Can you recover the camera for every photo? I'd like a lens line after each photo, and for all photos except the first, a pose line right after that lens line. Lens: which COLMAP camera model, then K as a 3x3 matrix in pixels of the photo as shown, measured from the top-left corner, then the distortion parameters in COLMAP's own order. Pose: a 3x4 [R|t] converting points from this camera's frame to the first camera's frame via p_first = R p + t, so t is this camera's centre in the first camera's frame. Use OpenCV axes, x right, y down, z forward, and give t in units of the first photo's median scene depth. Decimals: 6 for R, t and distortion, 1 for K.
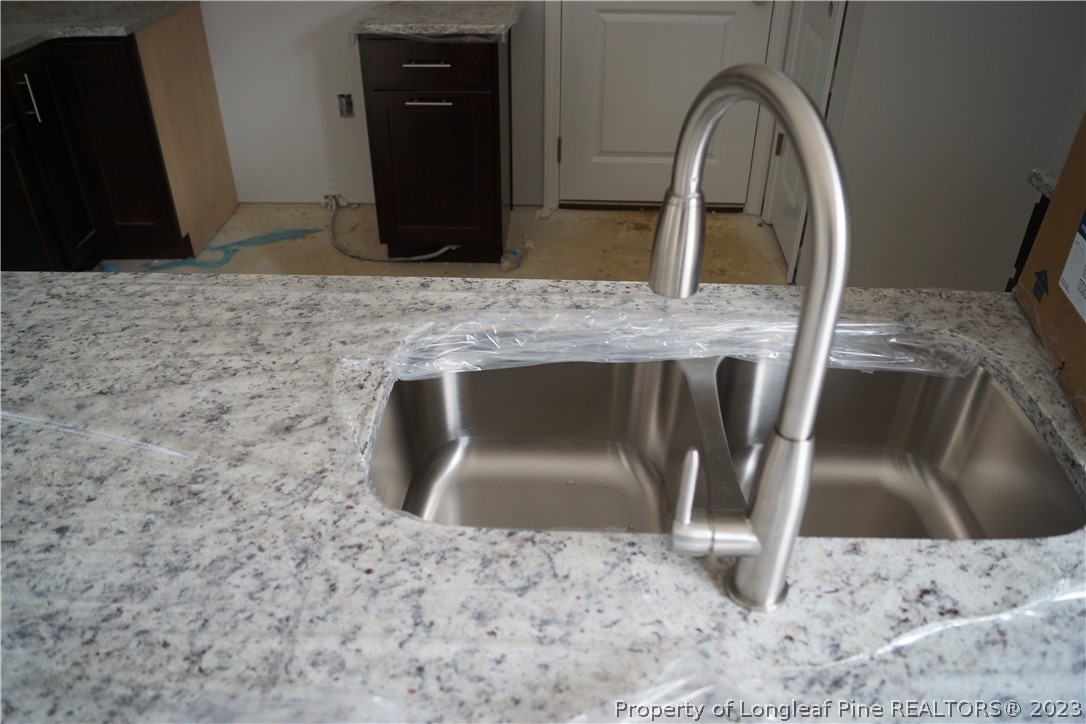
lens RADIAL K [[843.0, 0, 539.6], [0, 843.0, 372.6], [0, 0, 1]] dist [-0.084957, 0.012131]
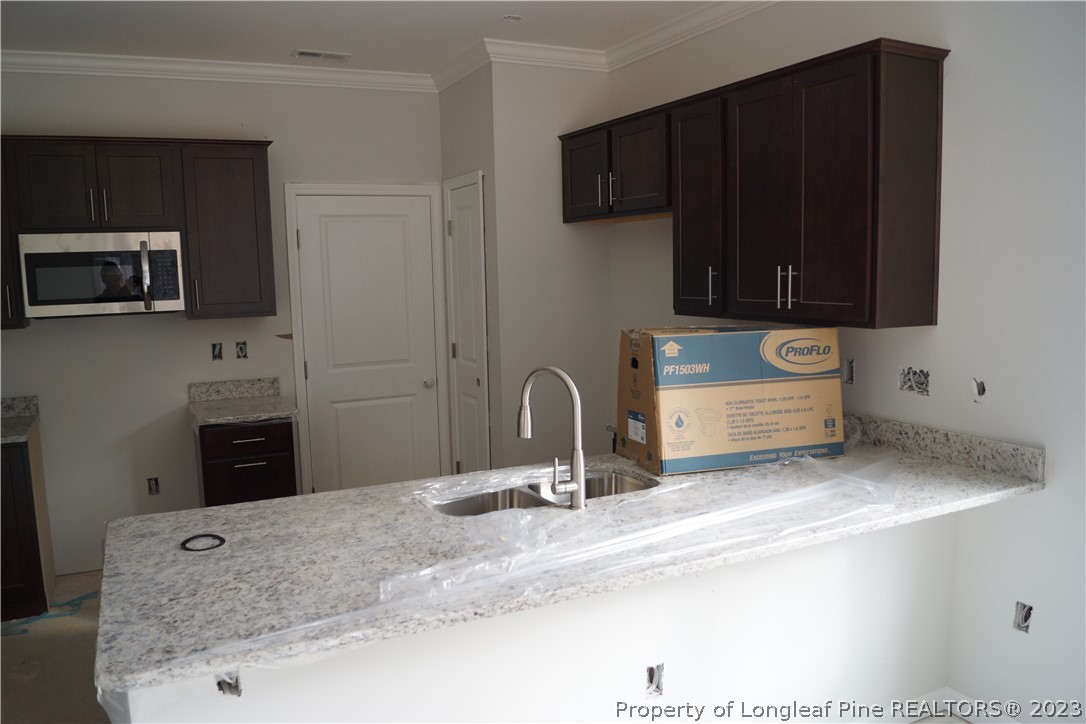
lens RADIAL K [[843.0, 0, 543.1], [0, 843.0, 371.6], [0, 0, 1]] dist [-0.084957, 0.012131]
pose [[0.876995, -0.082772, 0.473316, -1.202894], [0.290784, 0.875620, -0.385661, 0.882406], [-0.382522, 0.475856, 0.791983, -1.597202]]
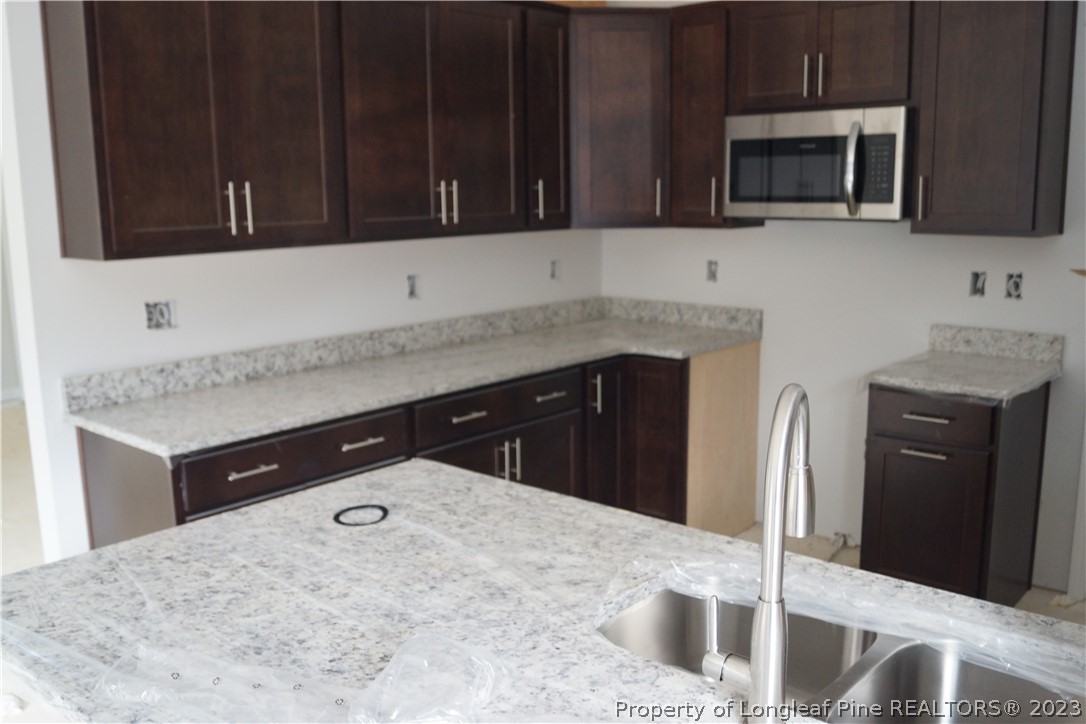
lens RADIAL K [[981.9, 0, 540.4], [0, 981.9, 367.5], [0, 0, 1]] dist [-0.058946, -0.010087]
pose [[0.773762, 0.100890, -0.625390, 0.784568], [-0.341663, 0.897801, -0.277885, 0.246895], [0.533440, 0.428689, 0.729155, -0.559999]]
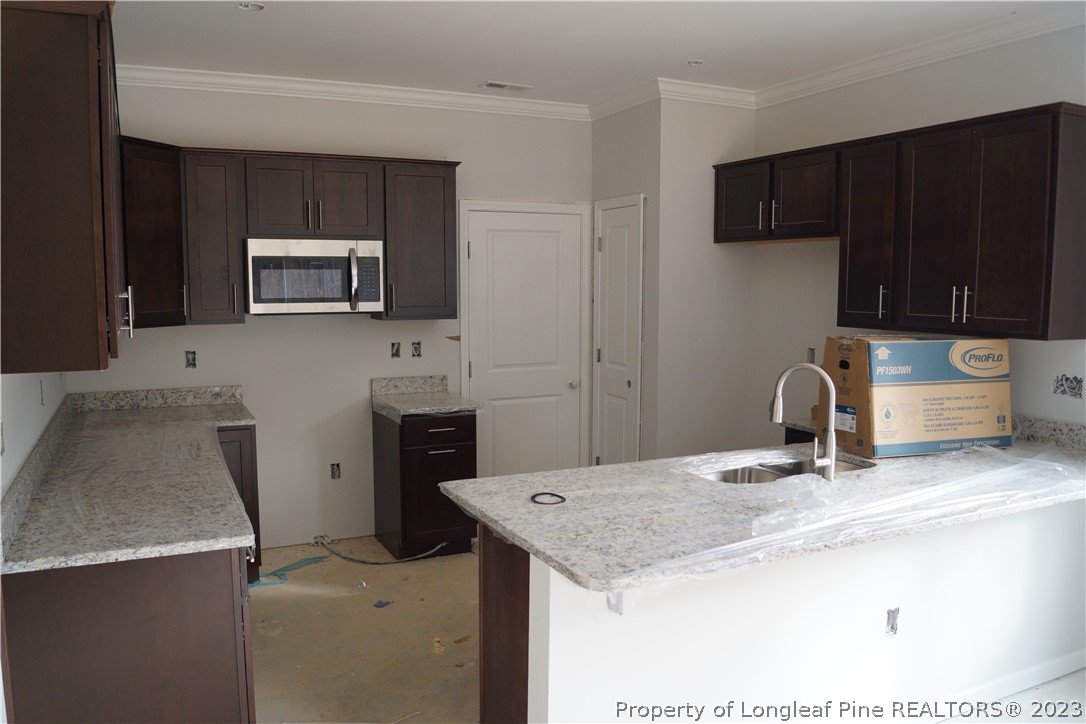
lens RADIAL K [[843.0, 0, 540.6], [0, 843.0, 371.6], [0, 0, 1]] dist [-0.084957, 0.012131]
pose [[0.882396, -0.052847, 0.467530, -2.426385], [0.266049, 0.875604, -0.403156, 0.903784], [-0.388066, 0.480129, 0.786690, -1.628762]]
